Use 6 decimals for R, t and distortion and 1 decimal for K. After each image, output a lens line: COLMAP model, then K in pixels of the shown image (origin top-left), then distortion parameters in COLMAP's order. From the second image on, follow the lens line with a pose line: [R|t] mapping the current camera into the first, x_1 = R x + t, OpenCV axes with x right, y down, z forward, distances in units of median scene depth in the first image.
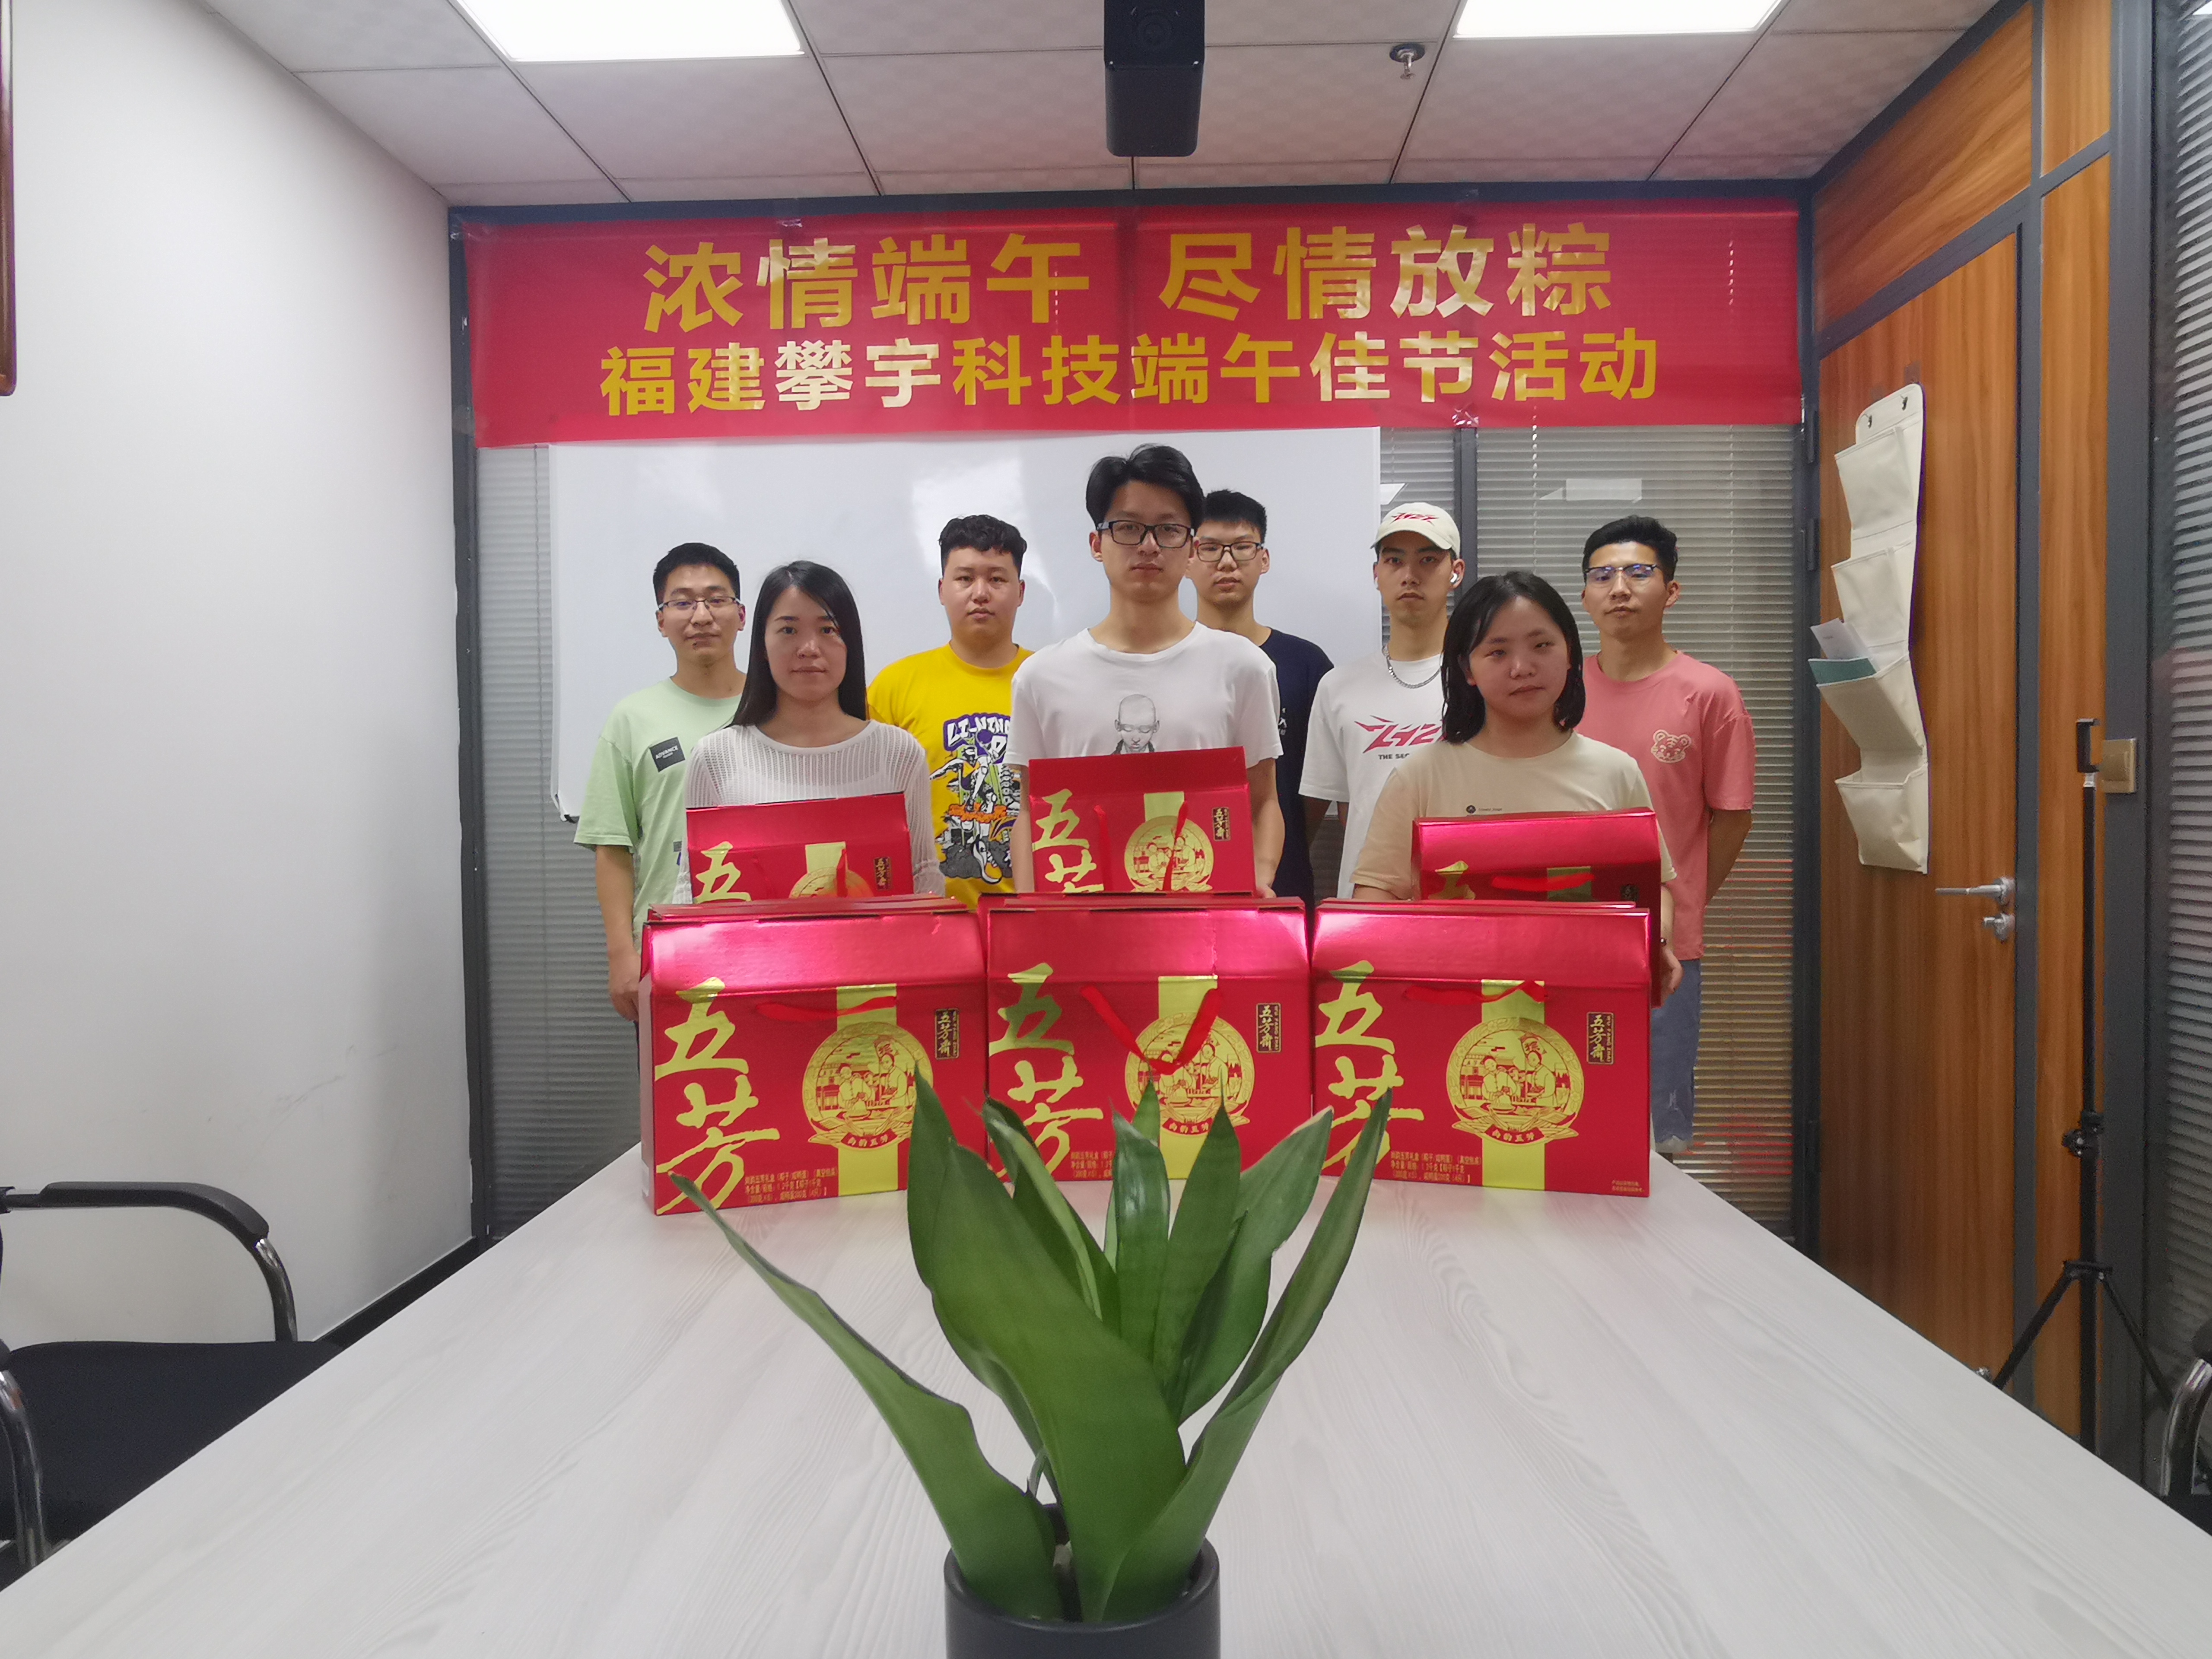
lens RADIAL K [[1604.7, 0, 1104.3], [0, 1604.7, 830.0], [0, 0, 1]] dist [-0.070460, 0.000477]
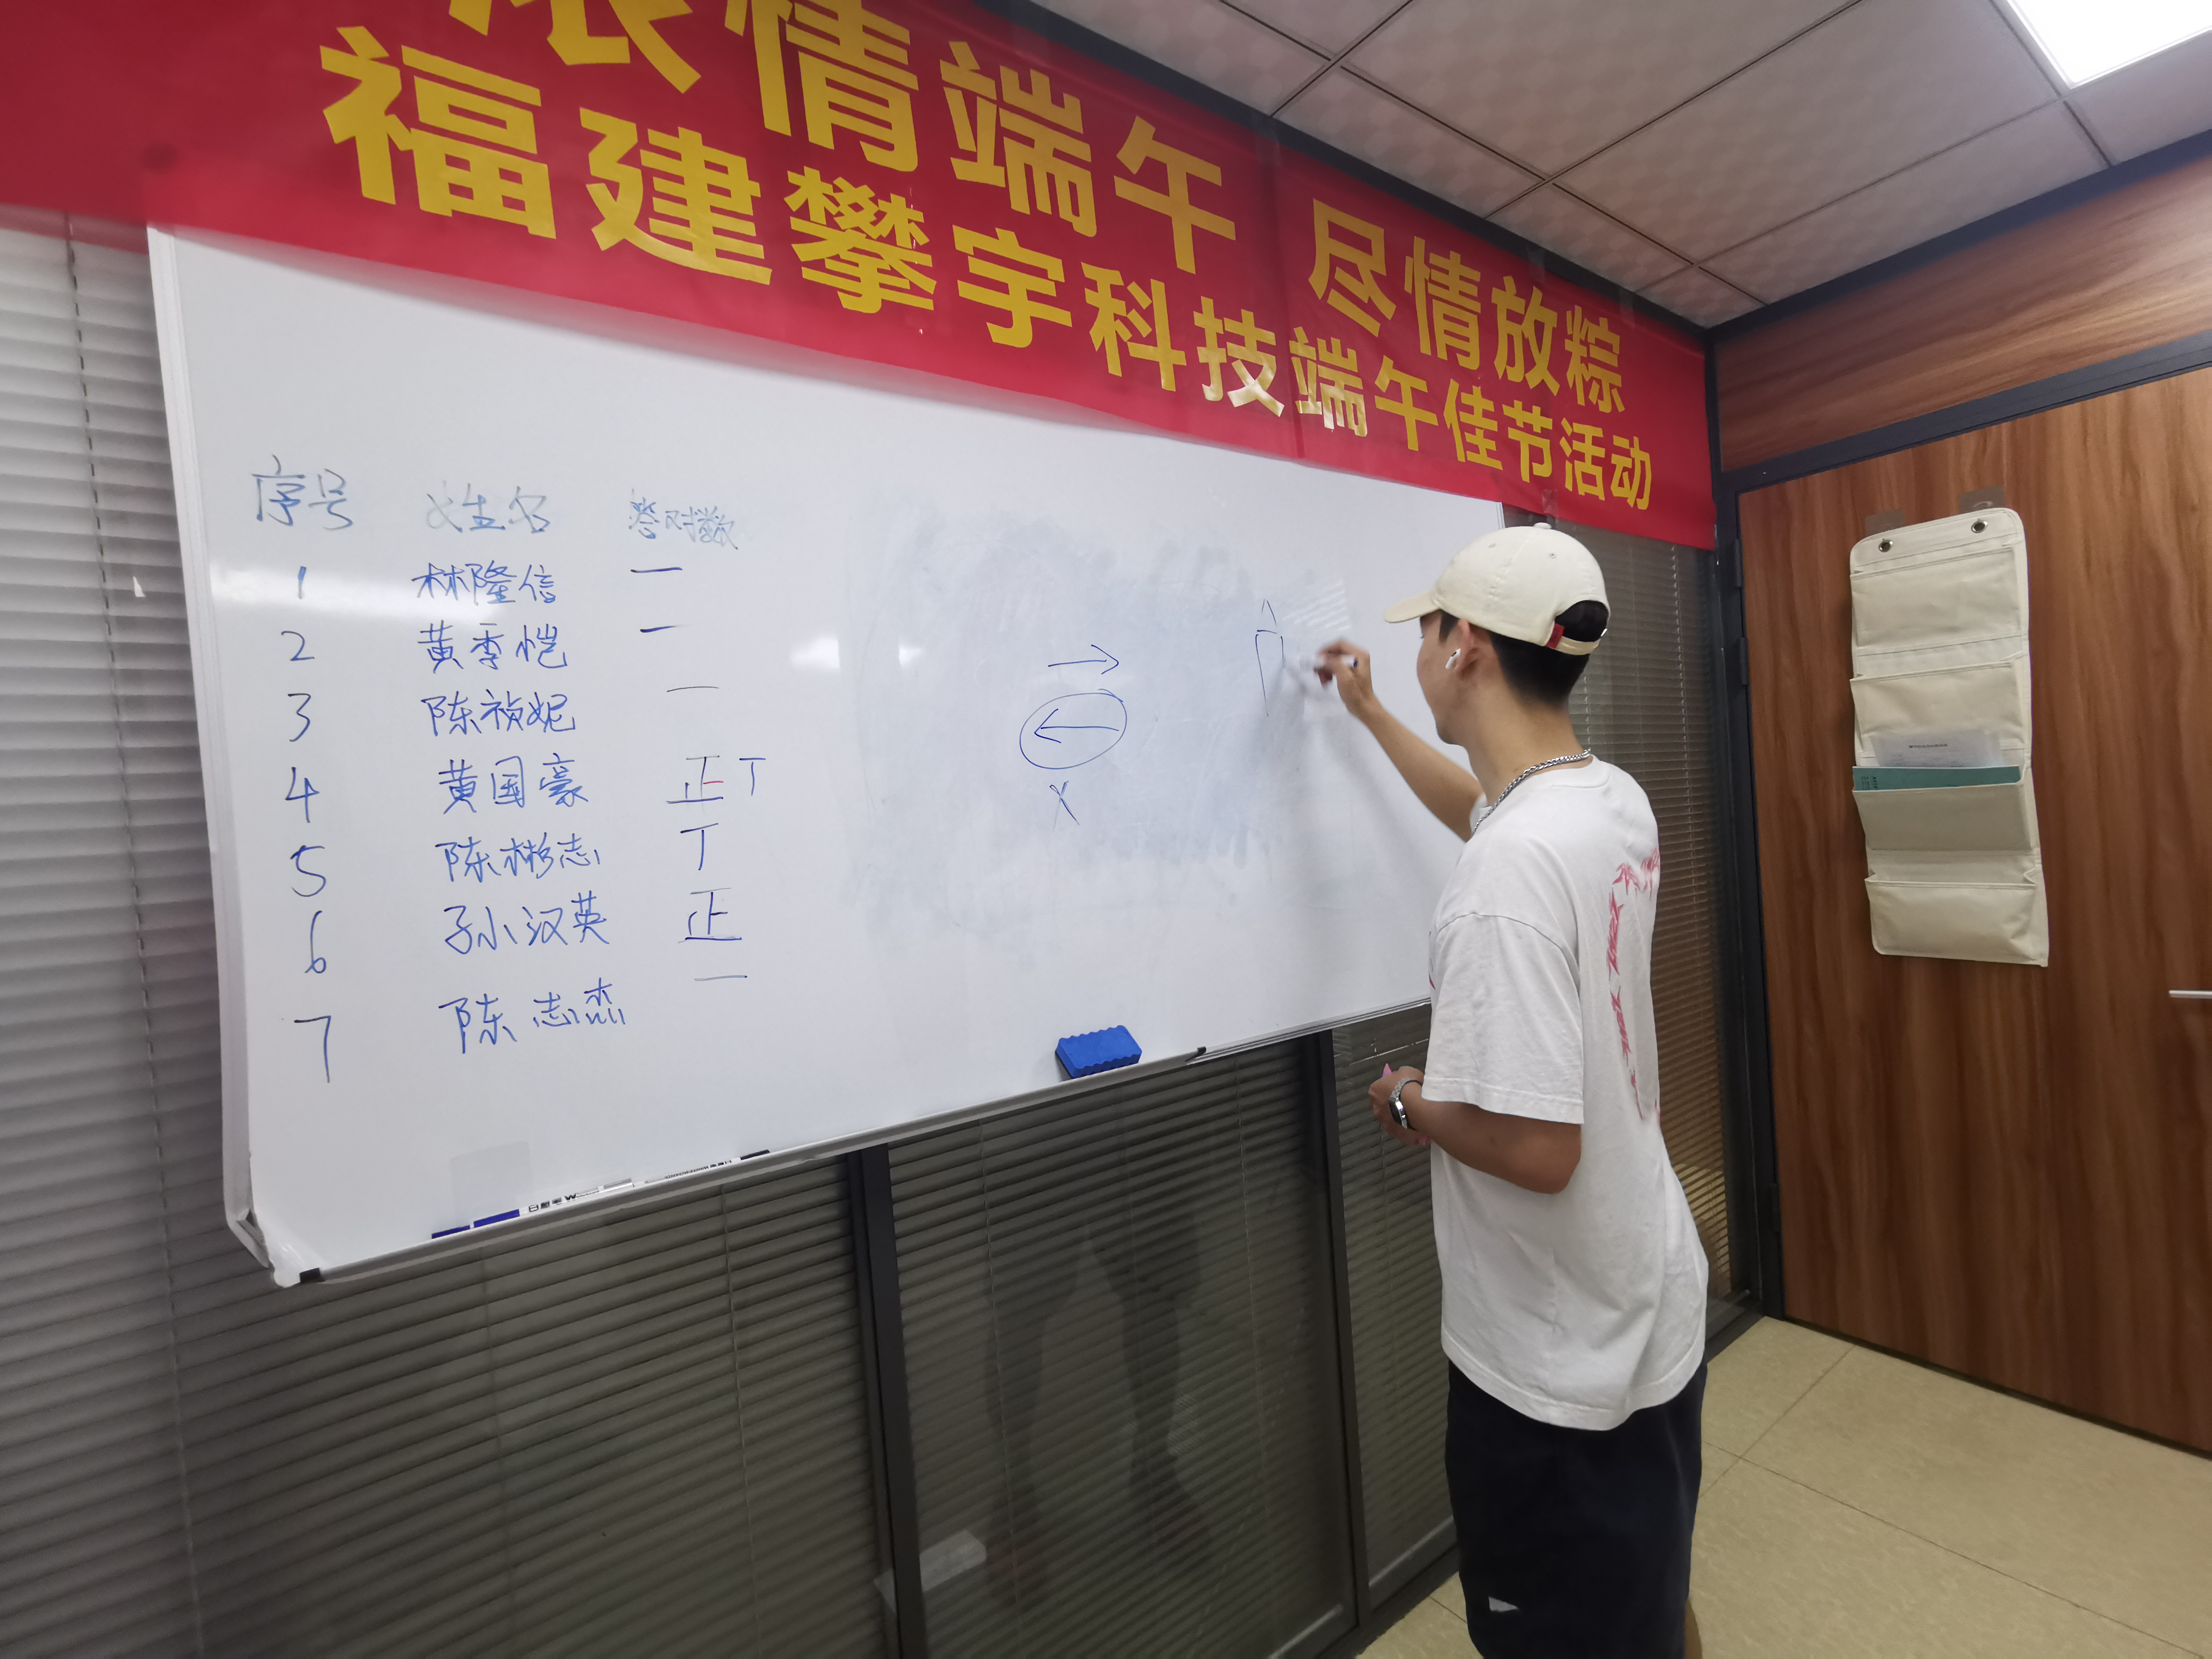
lens RADIAL K [[1019.2, 0, 1112.3], [0, 1019.2, 833.7], [0, 0, 1]] dist [0.016136, 0.000226]
pose [[0.788582, -0.052322, 0.612699, -0.337479], [0.065316, 0.997864, 0.001148, -0.087951], [-0.611451, 0.039114, 0.790315, 0.692283]]
